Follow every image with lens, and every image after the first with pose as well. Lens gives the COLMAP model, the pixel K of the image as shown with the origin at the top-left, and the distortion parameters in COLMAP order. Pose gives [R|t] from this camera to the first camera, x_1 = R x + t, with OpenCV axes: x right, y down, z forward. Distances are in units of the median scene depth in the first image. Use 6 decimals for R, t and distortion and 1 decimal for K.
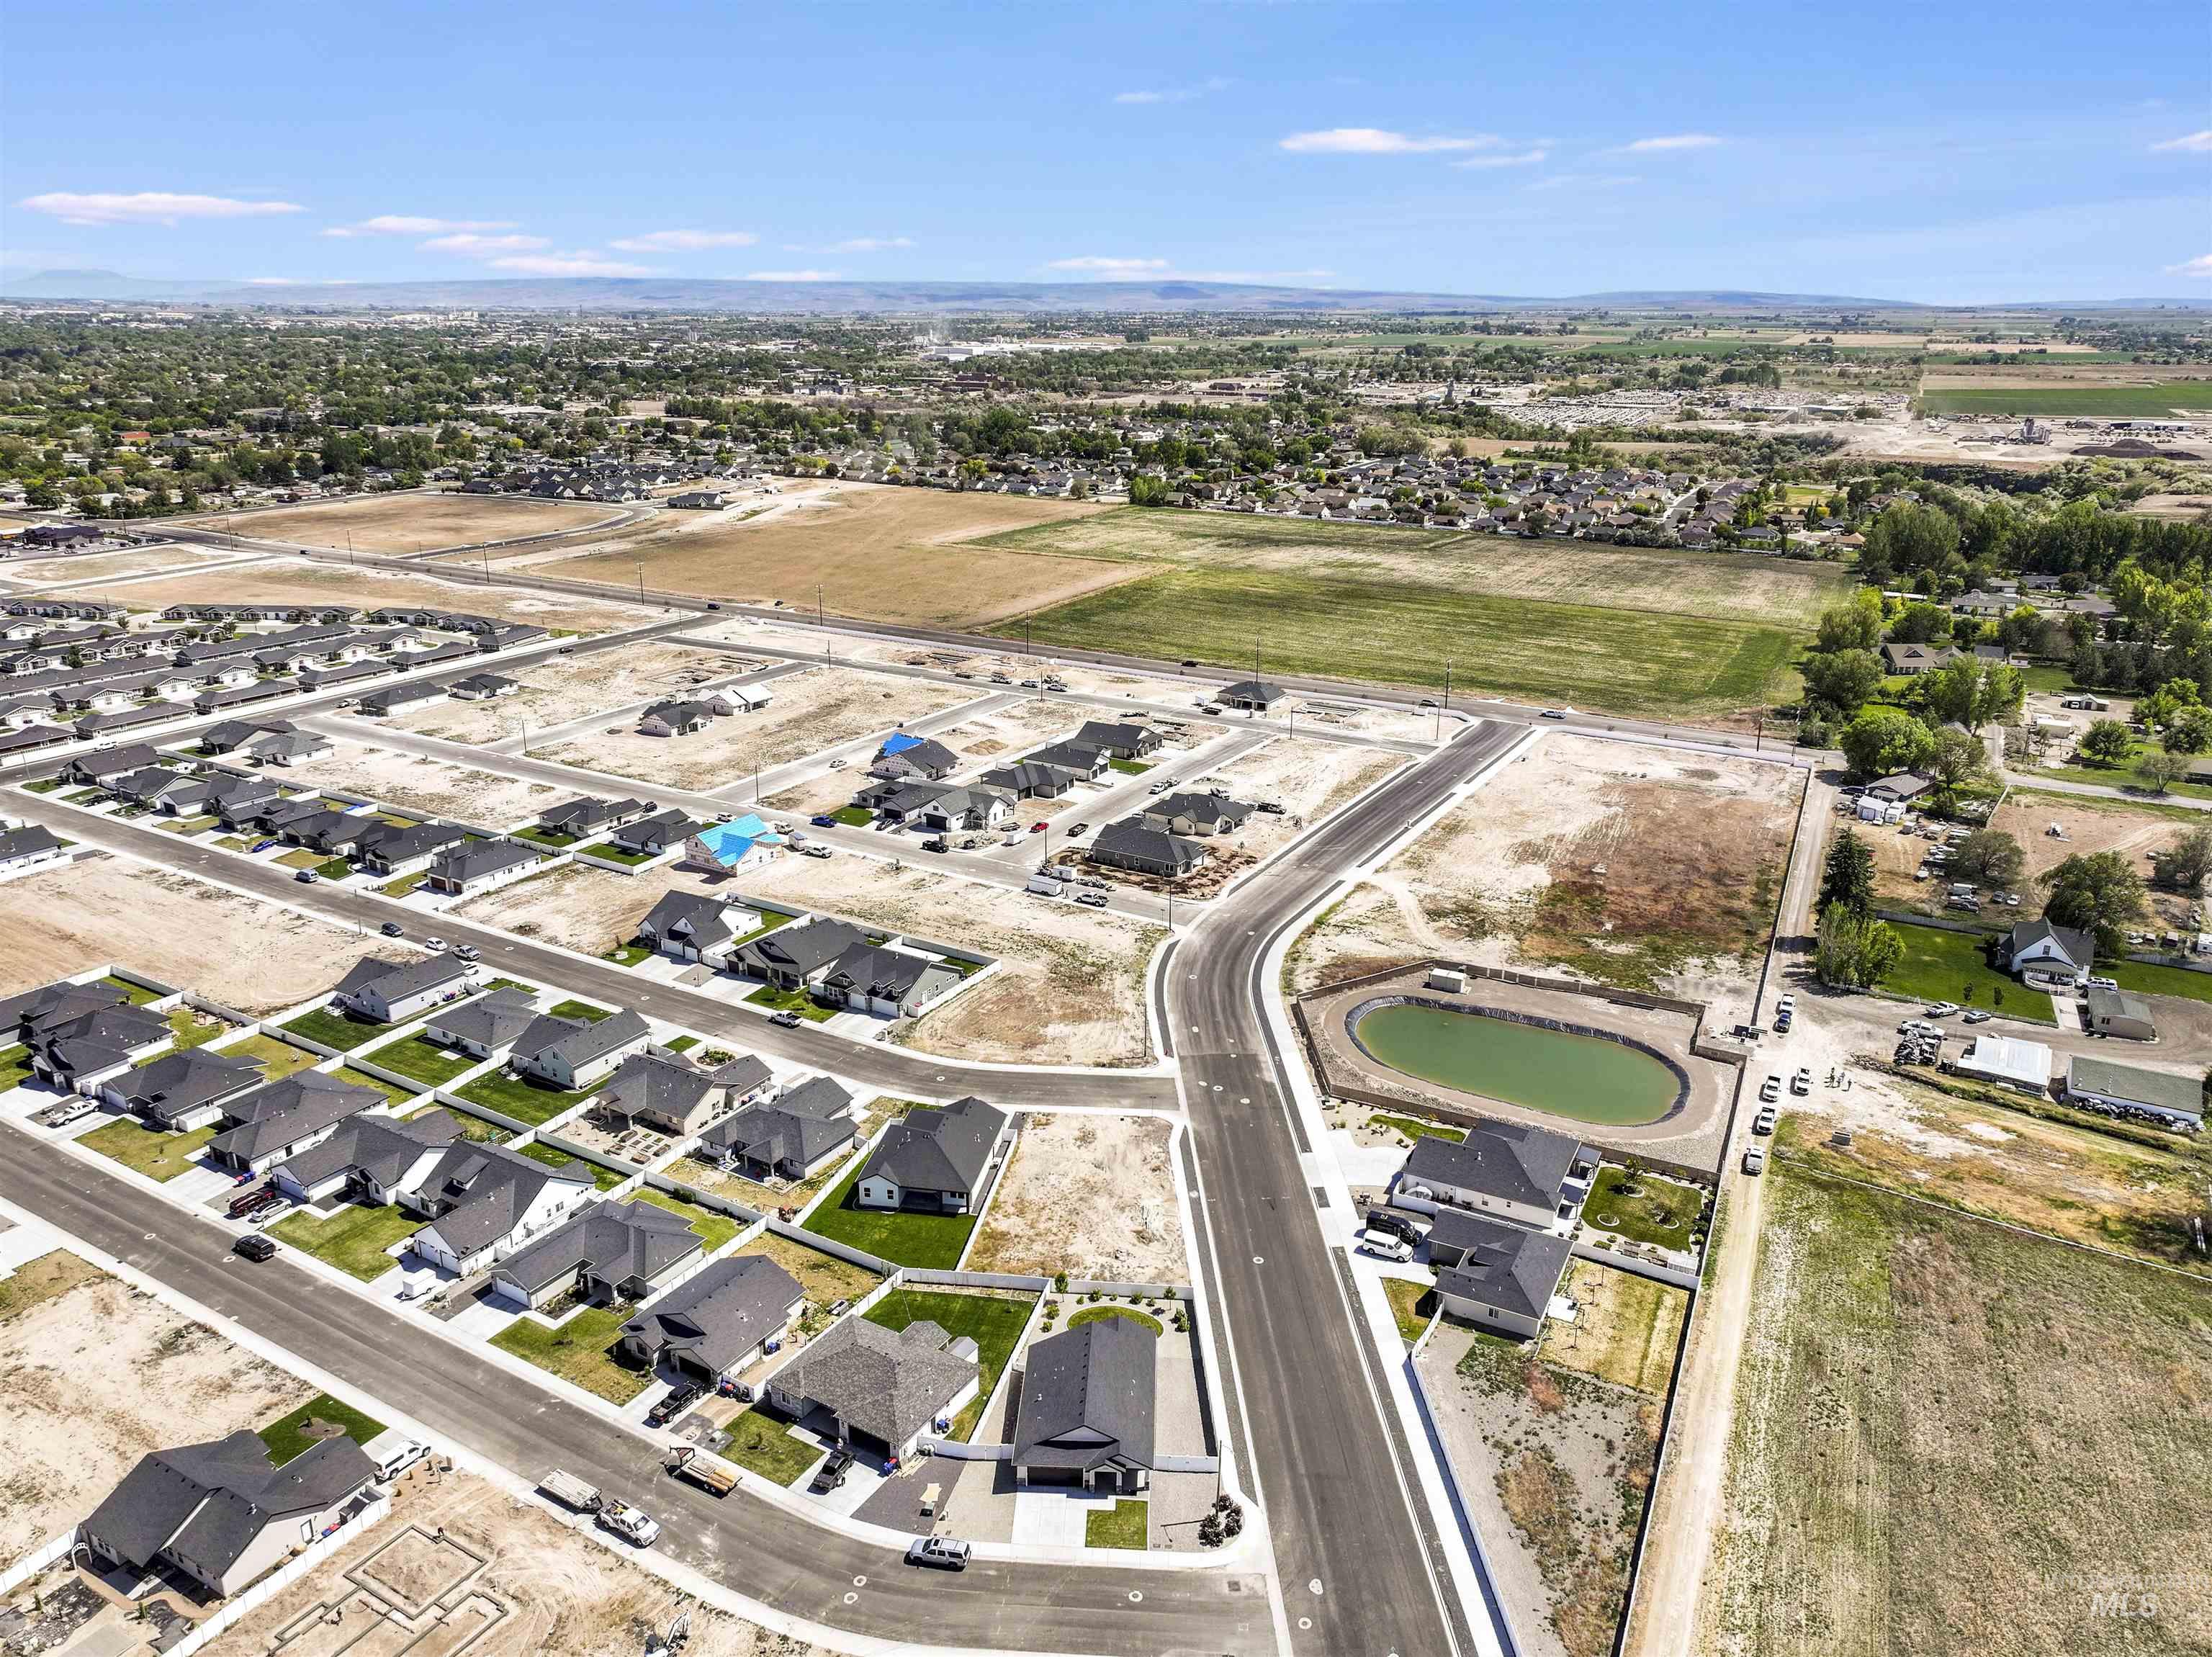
lens RADIAL K [[1565.8, 0, 1127.5], [0, 1565.8, 833.2], [0, 0, 1]] dist [-0.011005, 0.022292]
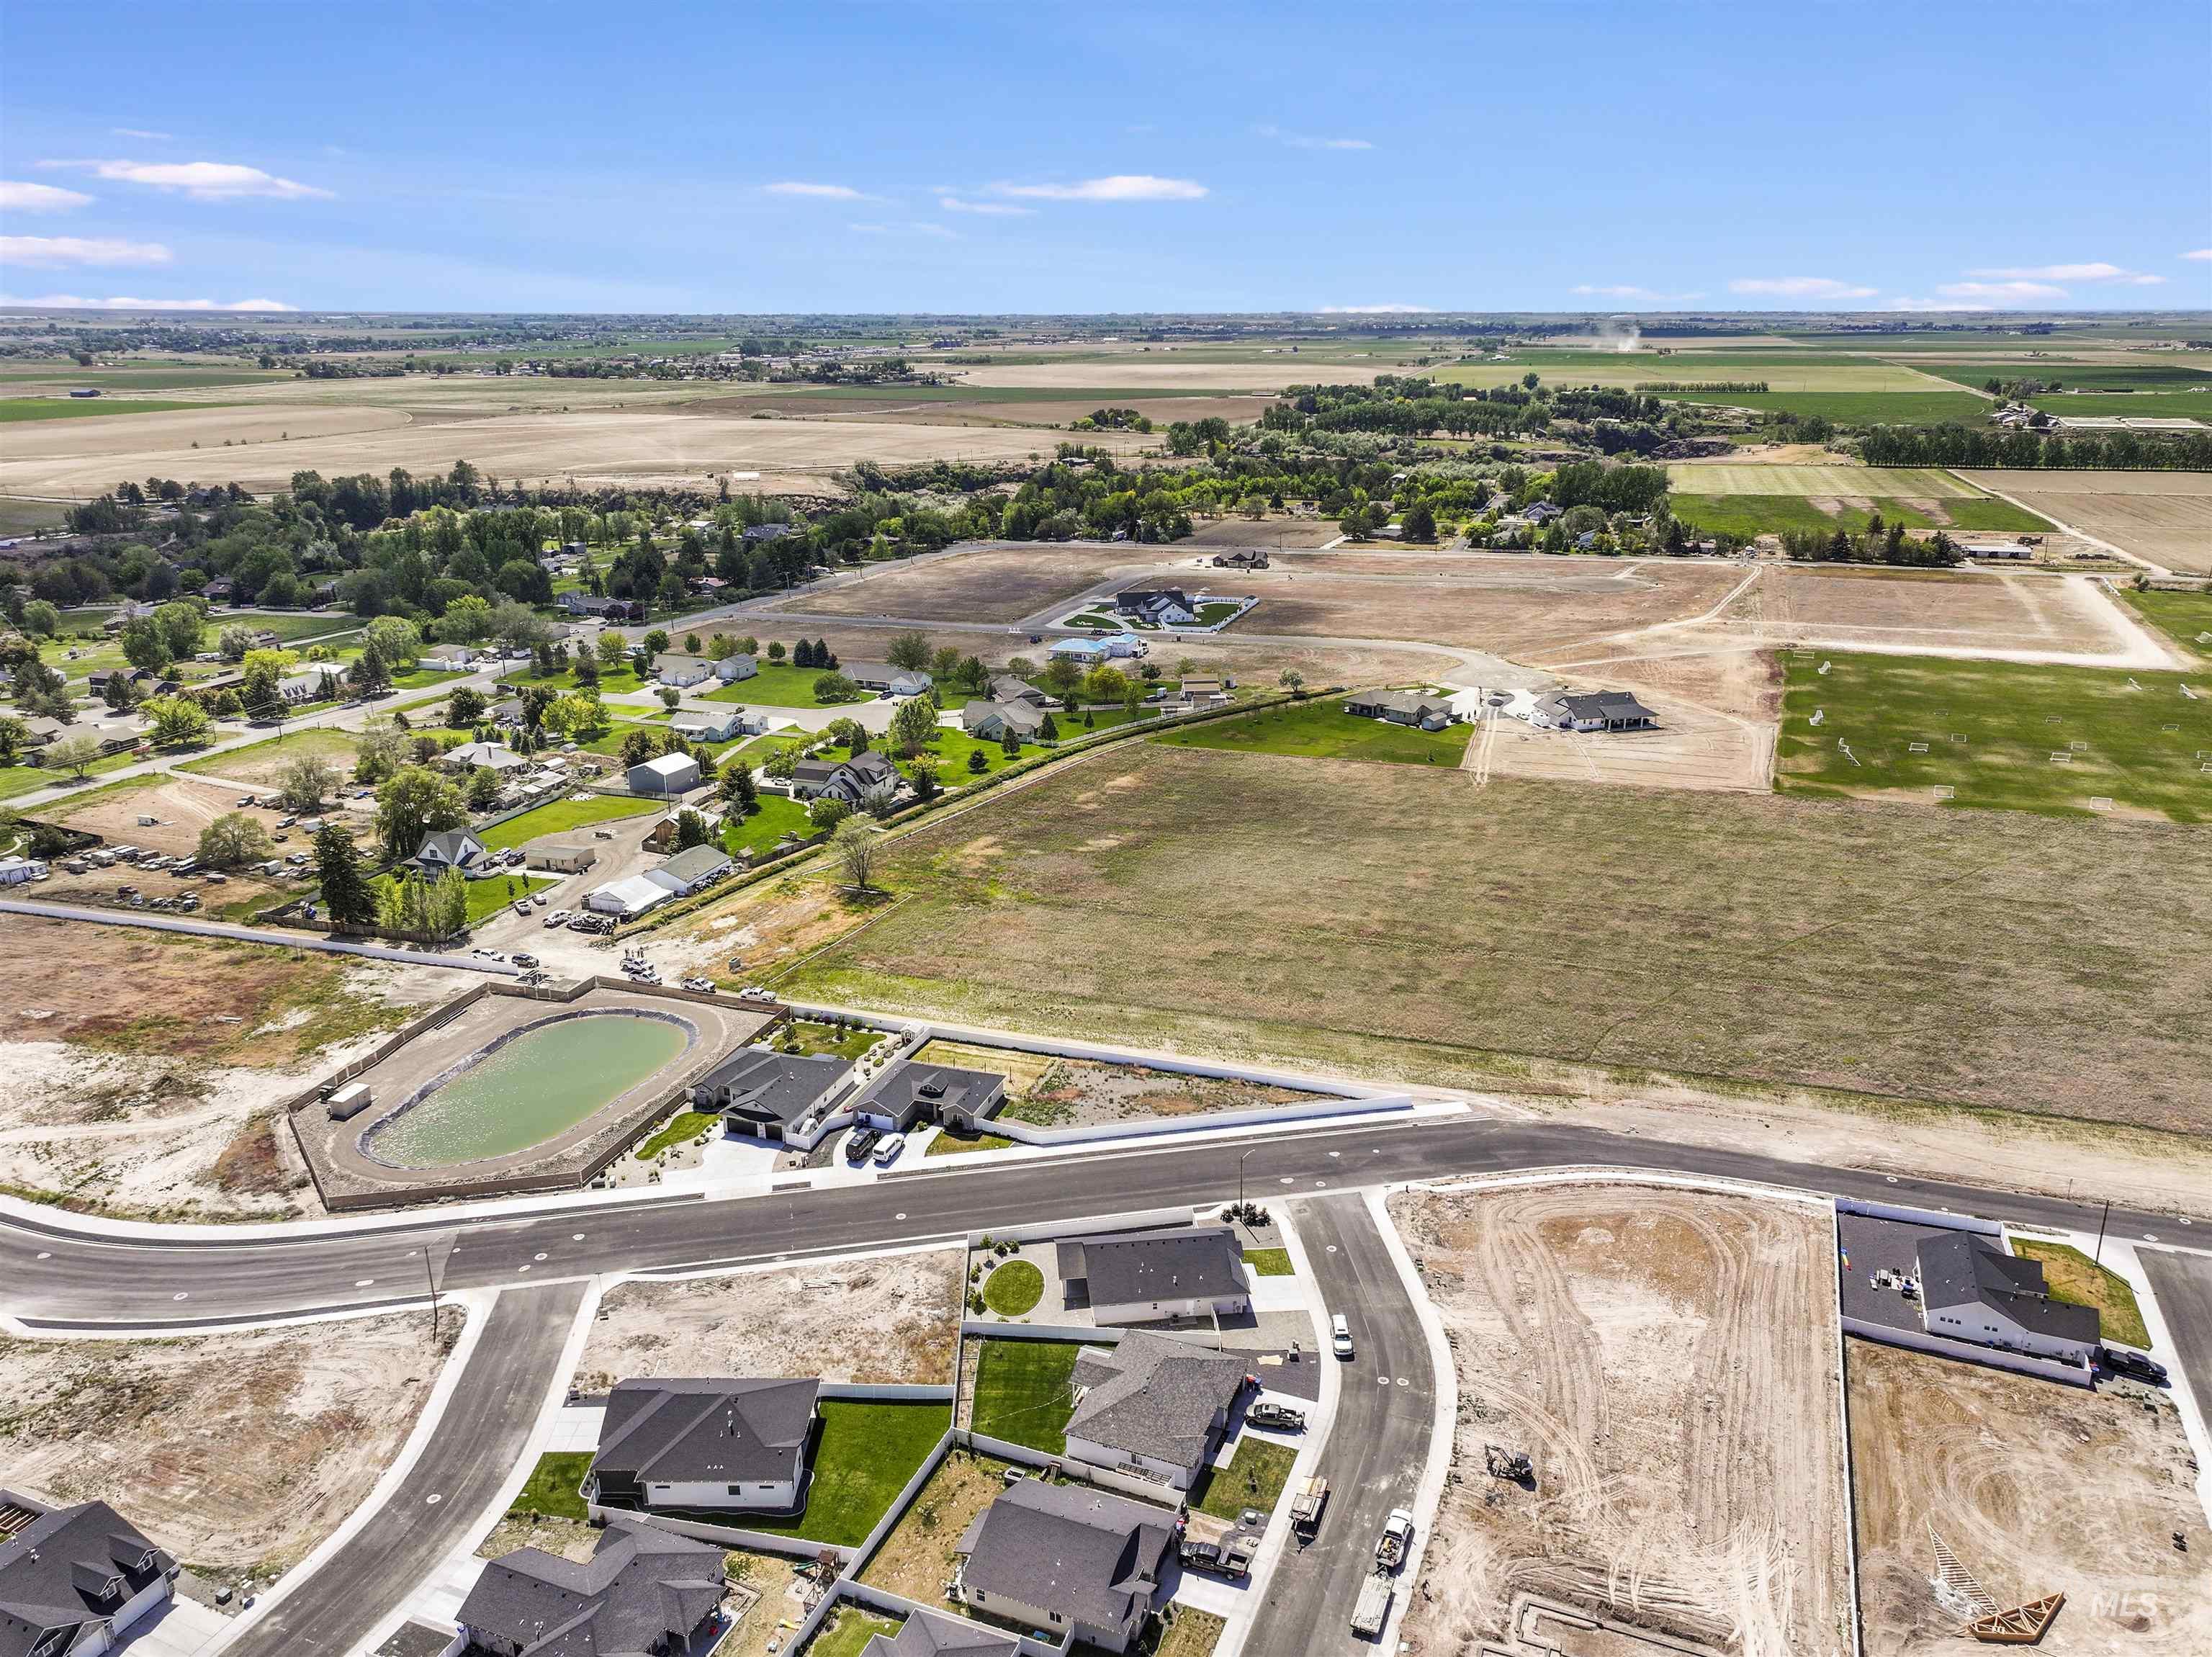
lens RADIAL K [[1511.1, 0, 1106.0], [0, 1511.1, 828.5], [0, 0, 1]] dist [0.002357, 0.001454]
pose [[-0.142503, -0.320969, 0.936308, -0.664952], [0.317864, 0.881015, 0.350392, -0.223666], [-0.937366, 0.347550, -0.023522, 0.660297]]
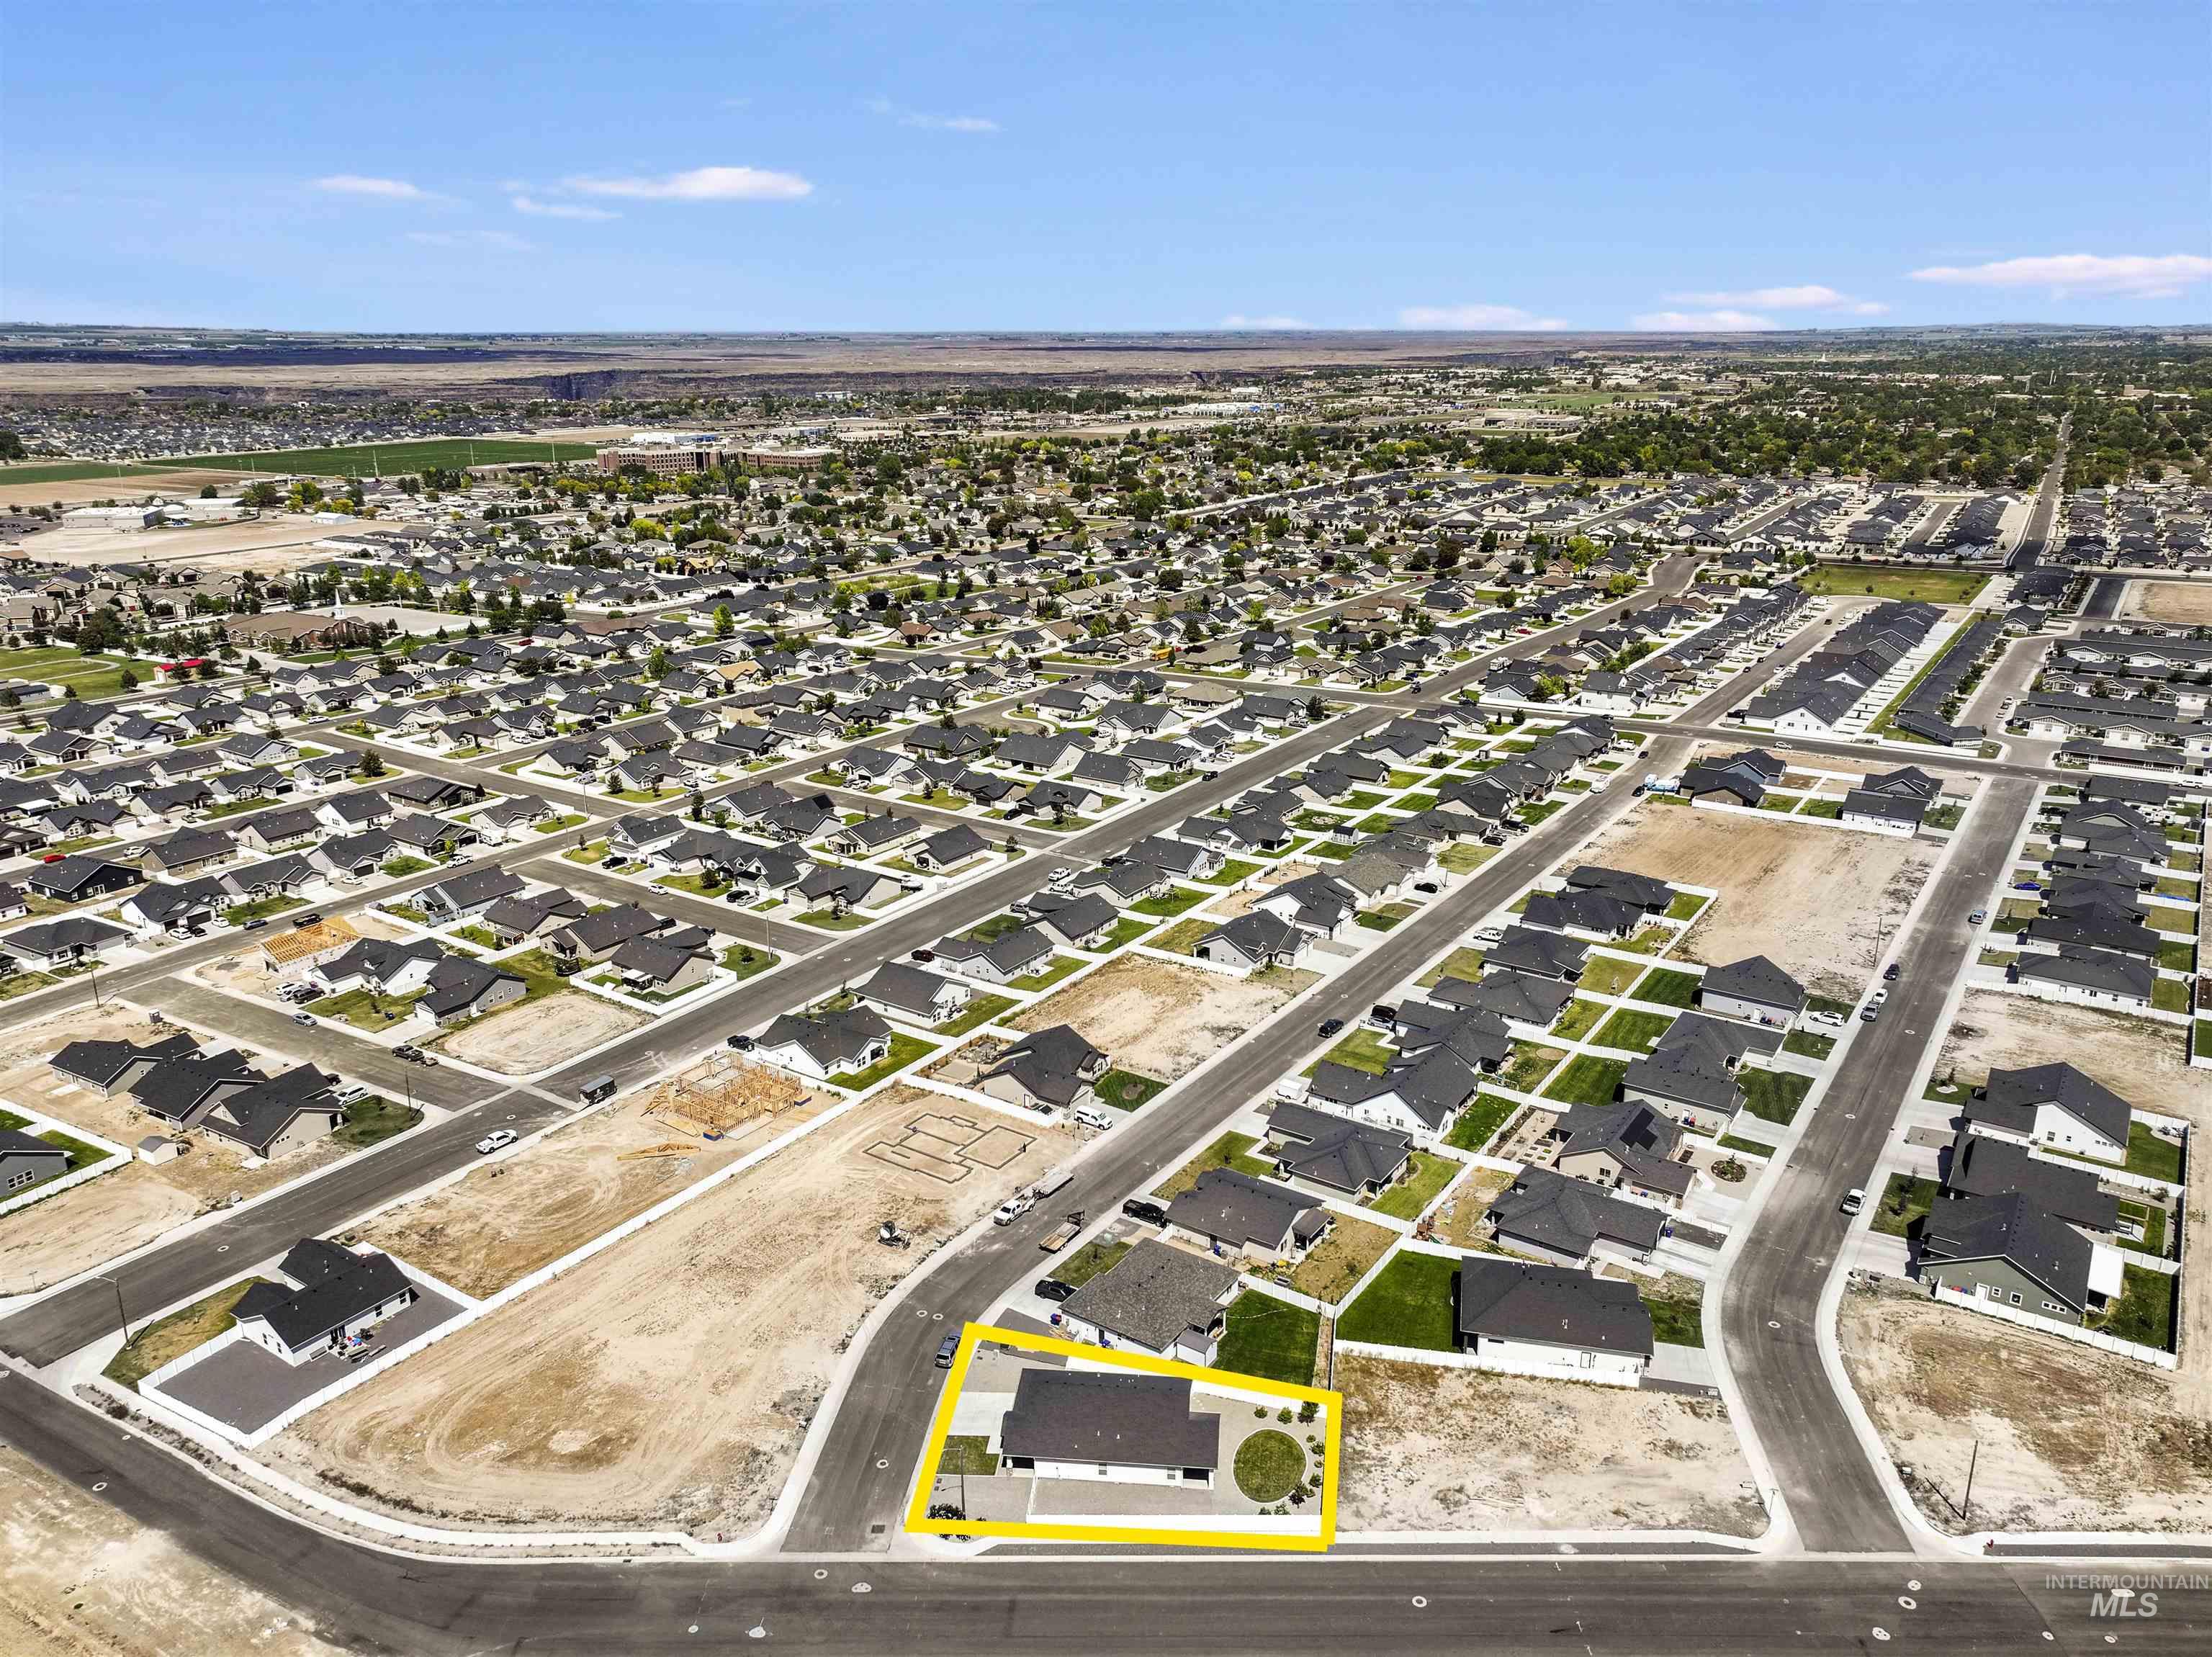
lens RADIAL K [[1554.2, 0, 1106.0], [0, 1554.2, 828.5], [0, 0, 1]] dist [-0.013481, 0.022935]
pose [[-0.075716, 0.291655, -0.953522, 0.569991], [-0.308575, 0.902472, 0.300543, -0.194889], [0.948182, 0.316989, 0.021666, 0.597449]]
